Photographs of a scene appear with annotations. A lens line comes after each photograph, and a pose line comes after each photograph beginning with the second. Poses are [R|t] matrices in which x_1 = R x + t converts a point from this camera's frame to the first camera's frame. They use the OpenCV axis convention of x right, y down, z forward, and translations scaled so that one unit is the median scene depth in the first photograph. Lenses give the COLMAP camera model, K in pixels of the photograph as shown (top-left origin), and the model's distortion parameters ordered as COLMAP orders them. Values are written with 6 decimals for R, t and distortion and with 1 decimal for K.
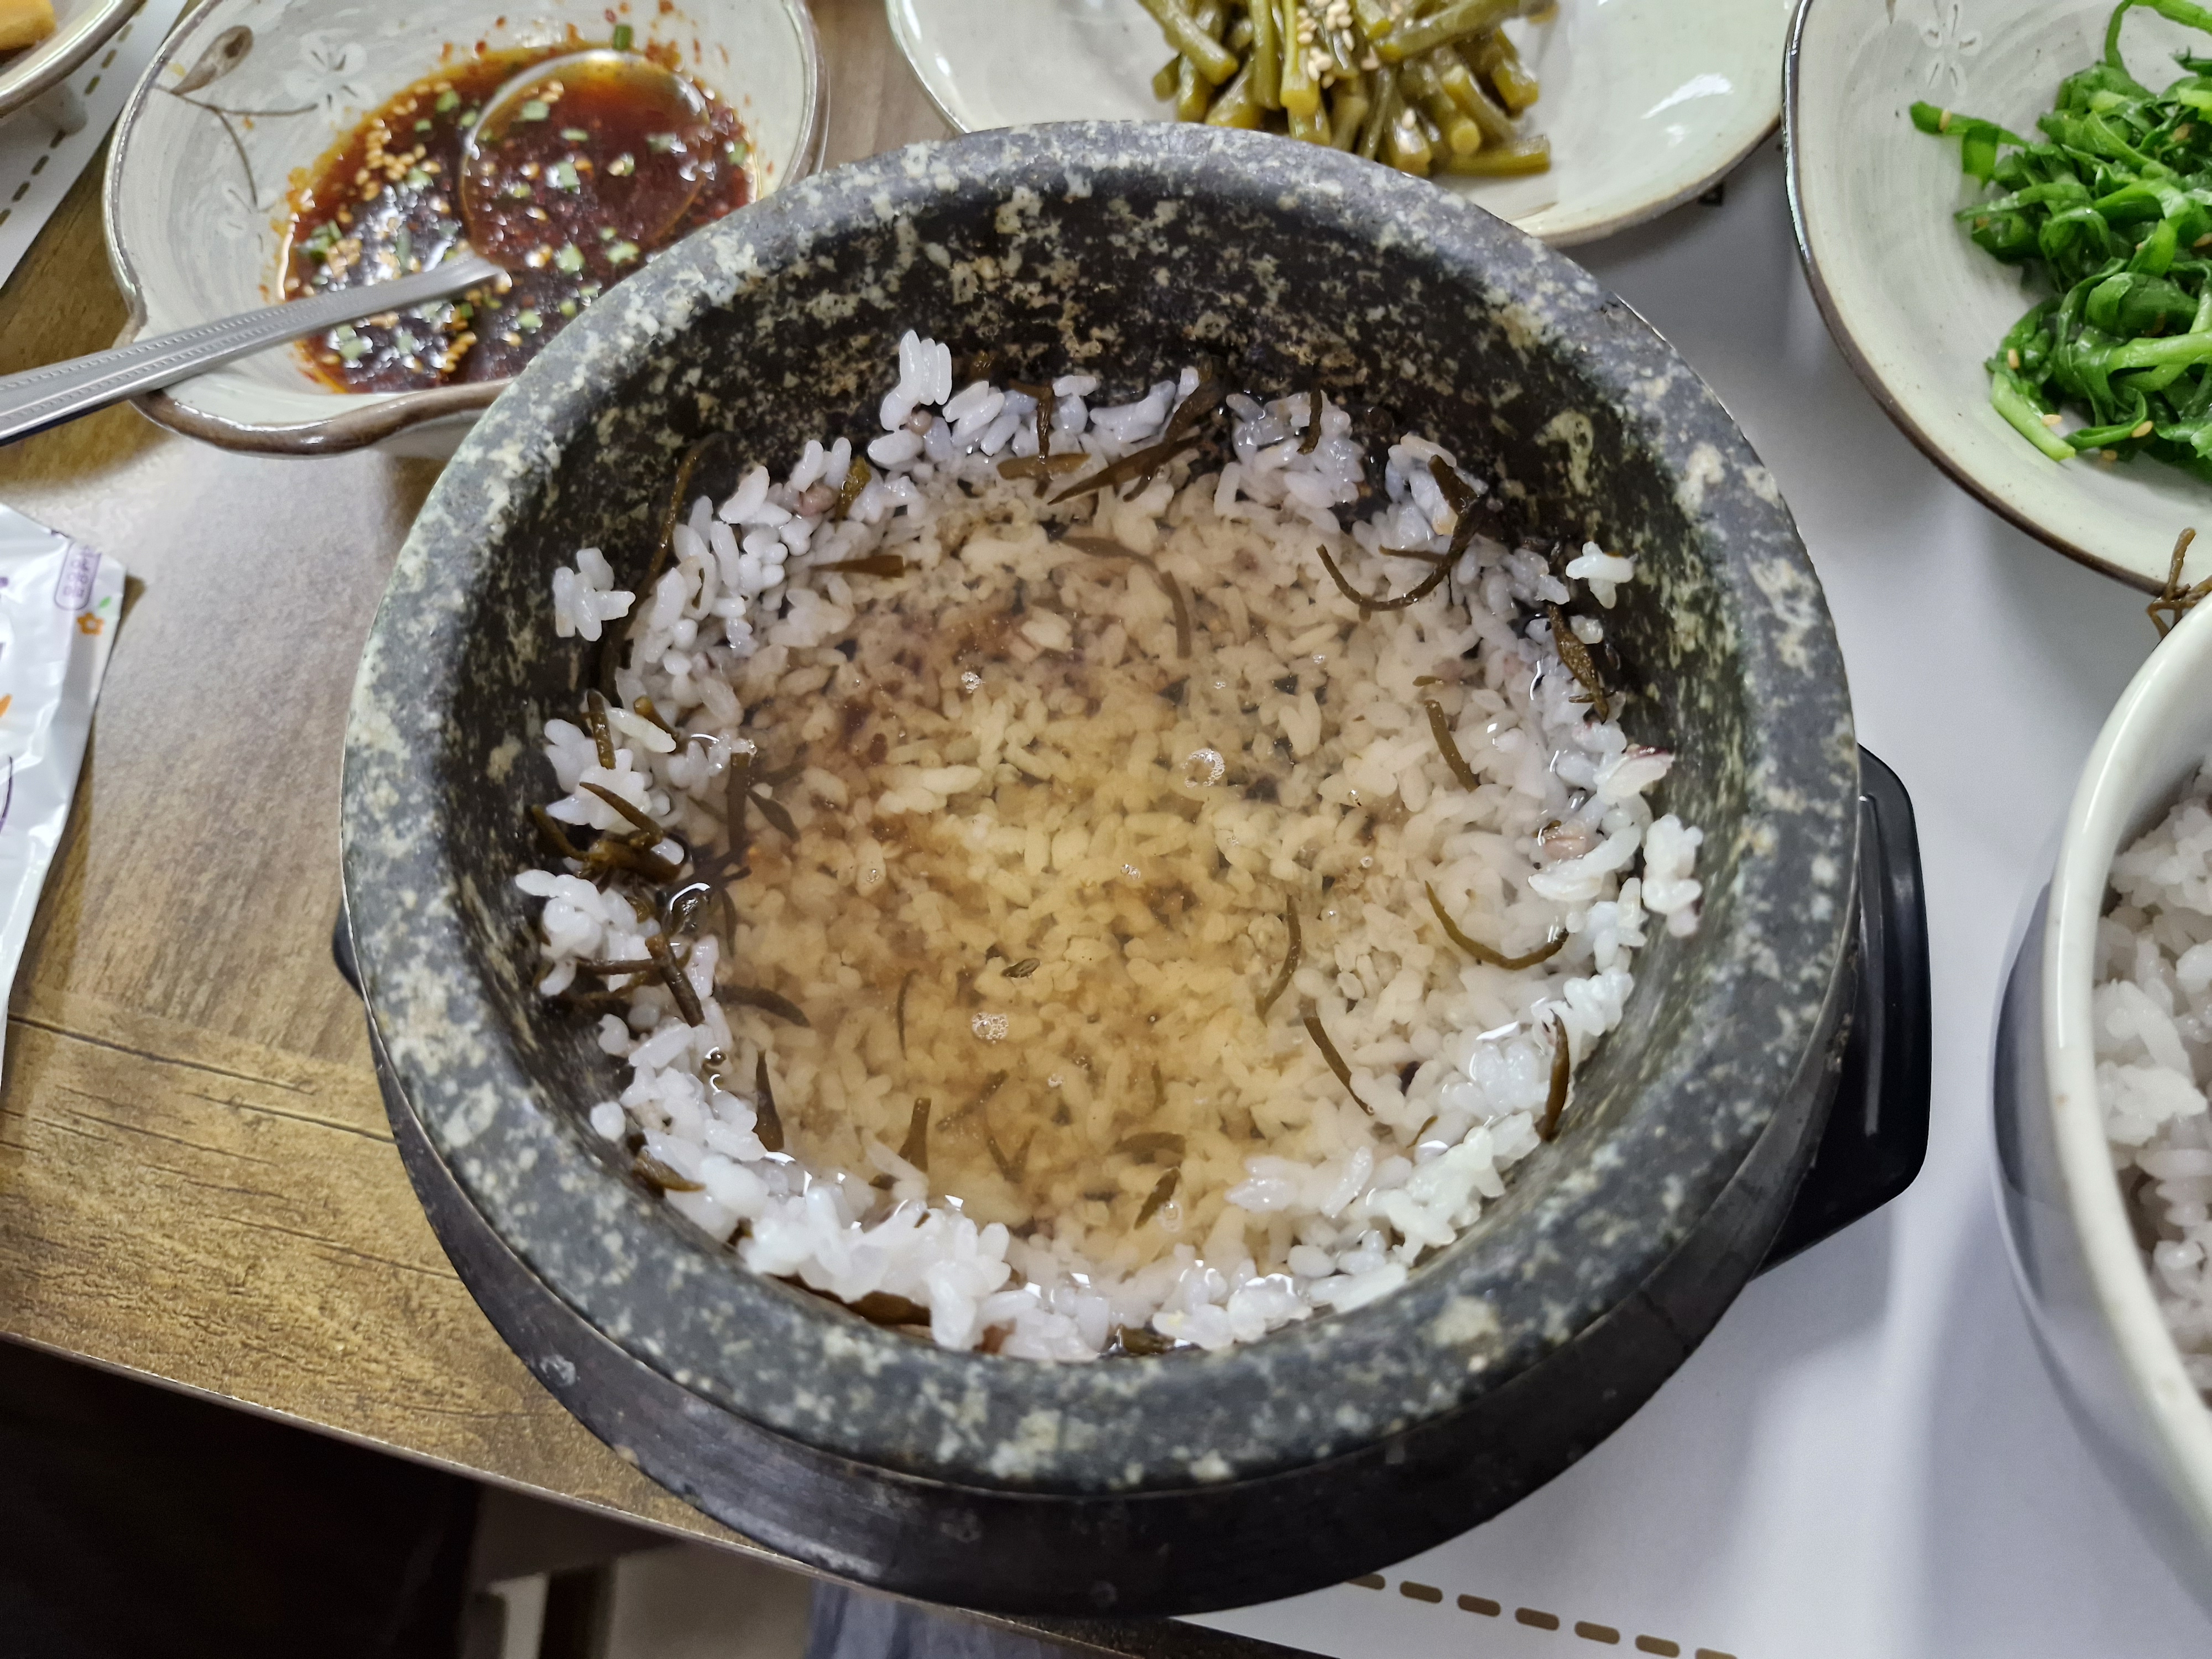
lens RADIAL K [[1470.2, 0, 1110.1], [0, 1470.2, 808.5], [0, 0, 1]] dist [0.003066, -0.000623]
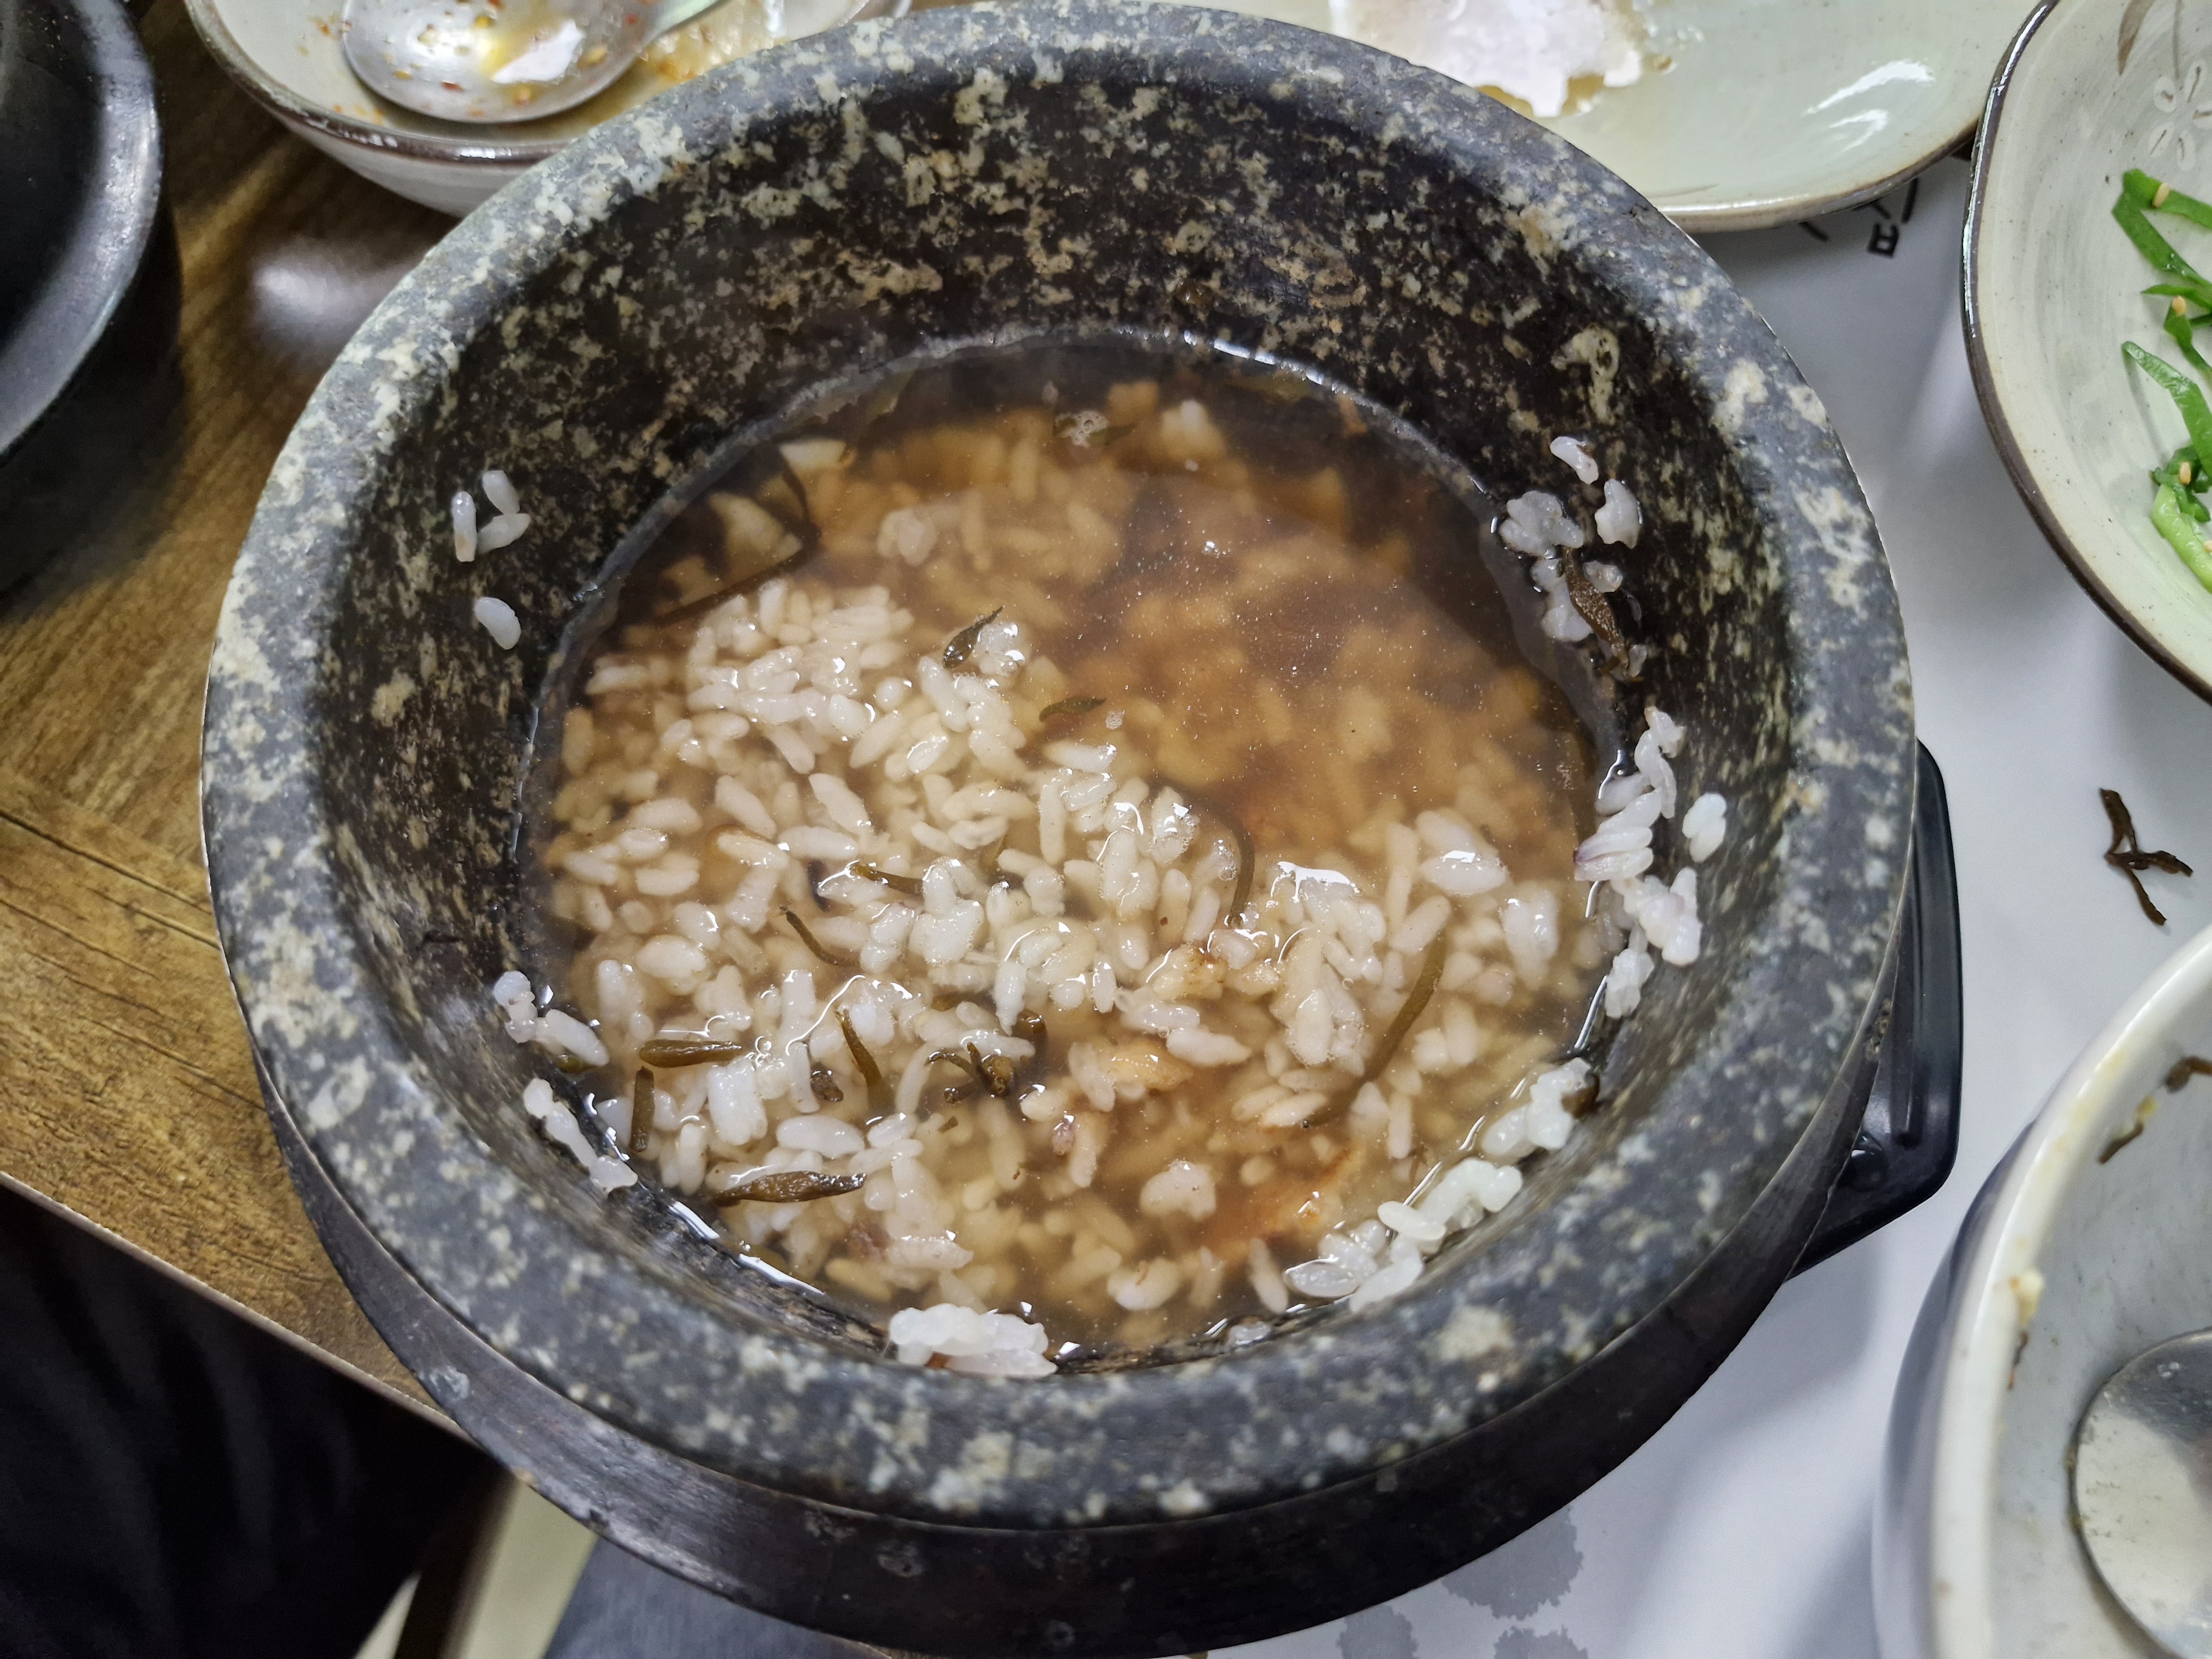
lens RADIAL K [[1496.3, 0, 1101.3], [0, 1496.3, 843.3], [0, 0, 1]] dist [0.047073, -0.128857]
pose [[0.999795, 0.010597, 0.017241, 0.000127], [-0.010929, 0.999754, 0.019297, 0.031566], [-0.017032, -0.019481, 0.999665, 0.087126]]
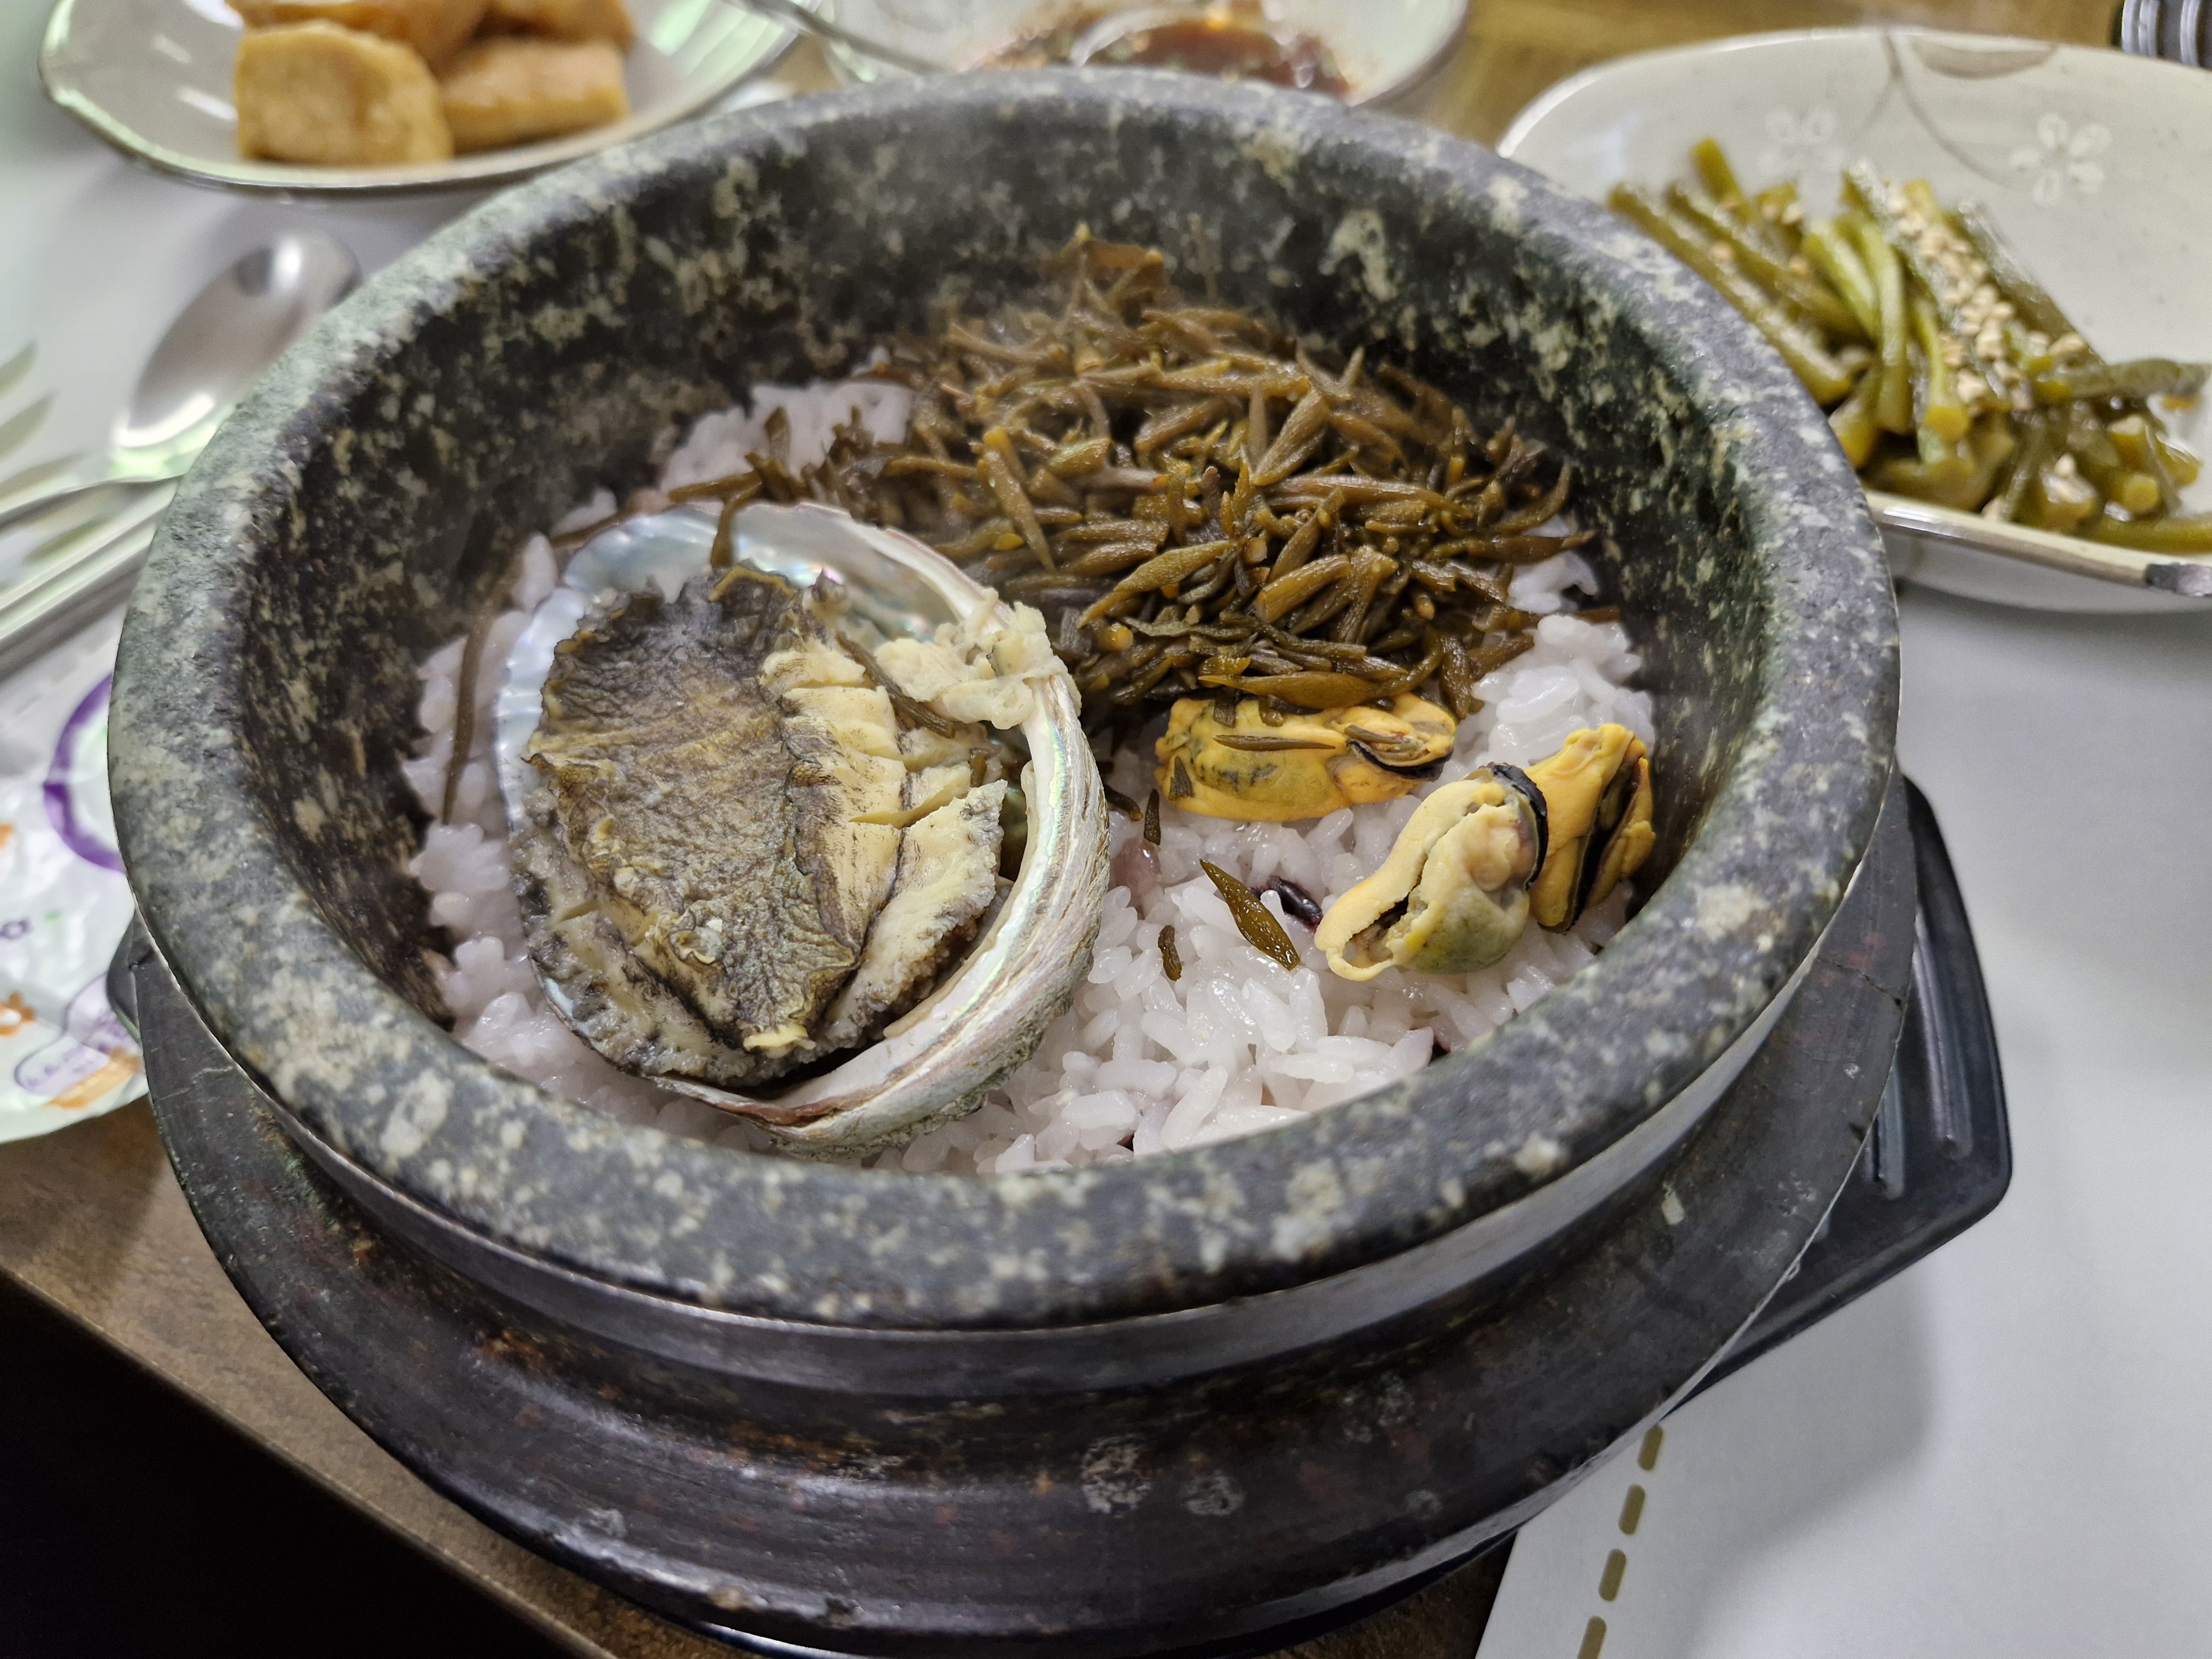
lens RADIAL K [[1512.8, 0, 1064.7], [0, 1512.8, 852.2], [0, 0, 1]] dist [0.075779, -0.190590]
pose [[0.935656, -0.282808, 0.211112, -0.213577], [0.326353, 0.921034, -0.212582, 0.292139], [-0.134322, 0.267800, 0.954065, 0.173620]]
